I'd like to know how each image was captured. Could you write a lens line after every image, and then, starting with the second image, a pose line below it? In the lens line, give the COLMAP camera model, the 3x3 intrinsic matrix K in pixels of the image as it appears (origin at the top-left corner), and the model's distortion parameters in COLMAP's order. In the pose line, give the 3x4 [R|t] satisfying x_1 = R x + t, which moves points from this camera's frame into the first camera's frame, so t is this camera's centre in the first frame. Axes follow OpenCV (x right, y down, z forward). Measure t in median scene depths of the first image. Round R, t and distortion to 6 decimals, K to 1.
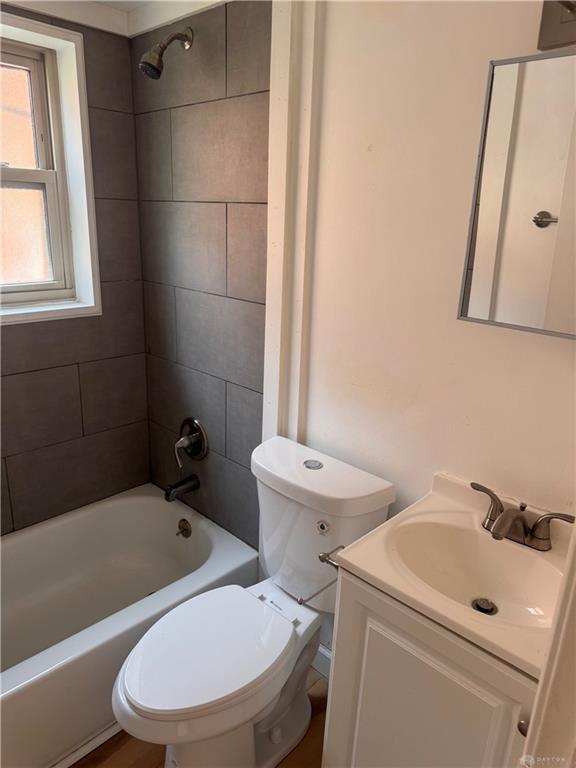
lens RADIAL K [[570.9, 0, 288.0], [0, 570.9, 384.0], [0, 0, 1]] dist [0.098610, -0.143296]
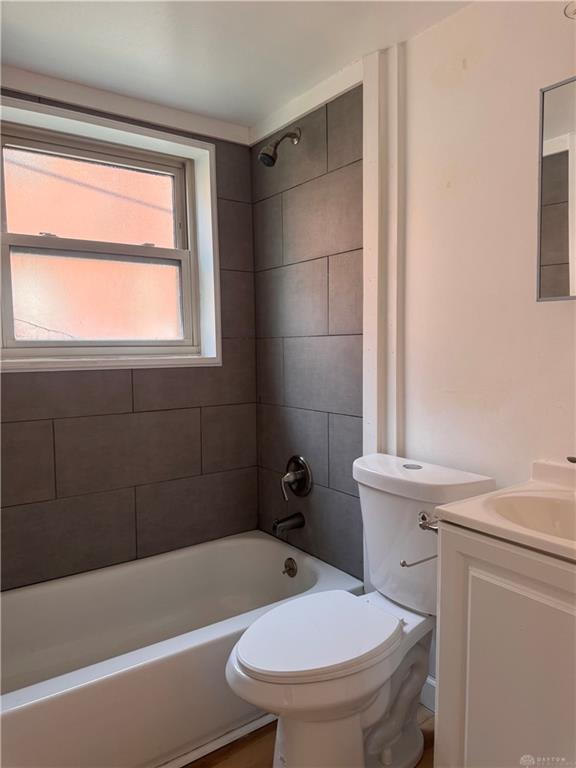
lens RADIAL K [[570.9, 0, 288.0], [0, 570.9, 384.0], [0, 0, 1]] dist [0.098610, -0.143296]
pose [[0.984837, -0.034811, -0.169954, 0.003088], [-0.005297, 0.973170, -0.230026, 0.190490], [0.173401, 0.227438, 0.958230, -0.072448]]
